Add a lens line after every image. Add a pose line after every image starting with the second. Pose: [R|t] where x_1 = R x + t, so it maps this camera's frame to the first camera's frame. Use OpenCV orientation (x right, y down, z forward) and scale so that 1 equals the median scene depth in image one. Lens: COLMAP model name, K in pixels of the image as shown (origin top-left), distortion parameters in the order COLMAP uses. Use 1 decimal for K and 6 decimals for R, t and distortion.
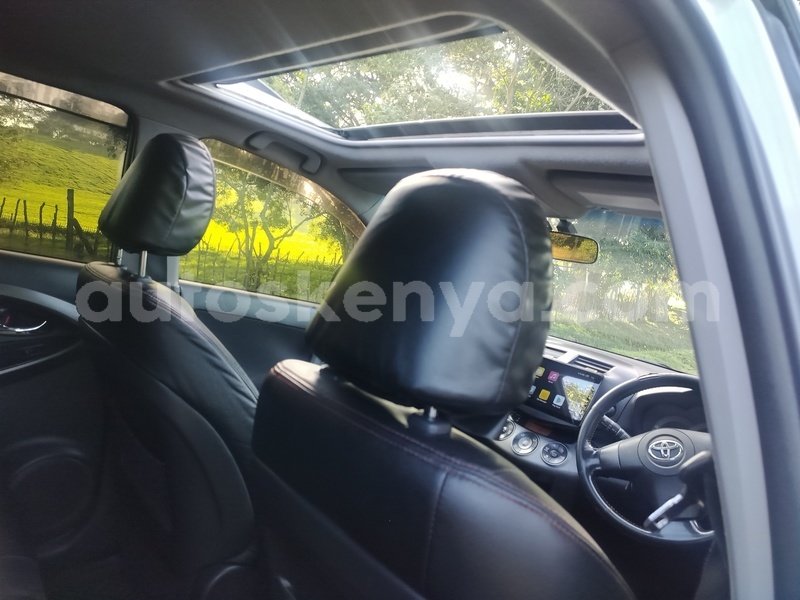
lens RADIAL K [[561.8, 0, 397.0], [0, 561.8, 297.9], [0, 0, 1]] dist [0.037969, -0.020601]
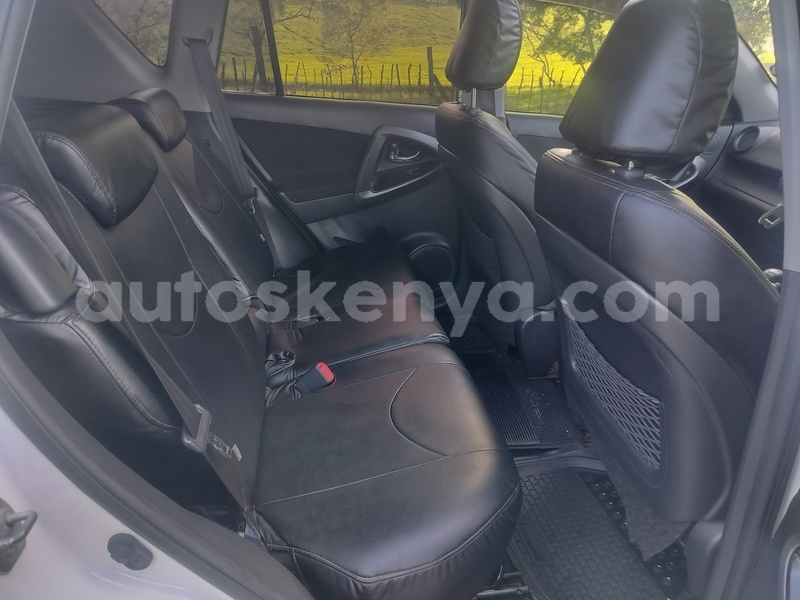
lens RADIAL K [[561.8, 0, 401.3], [0, 561.8, 302.7], [0, 0, 1]] dist [0.037969, -0.020601]
pose [[0.831449, 0.068410, -0.551373, 0.207146], [0.088286, 0.963515, 0.252676, 0.057711], [0.548542, -0.258766, 0.795074, -0.342455]]
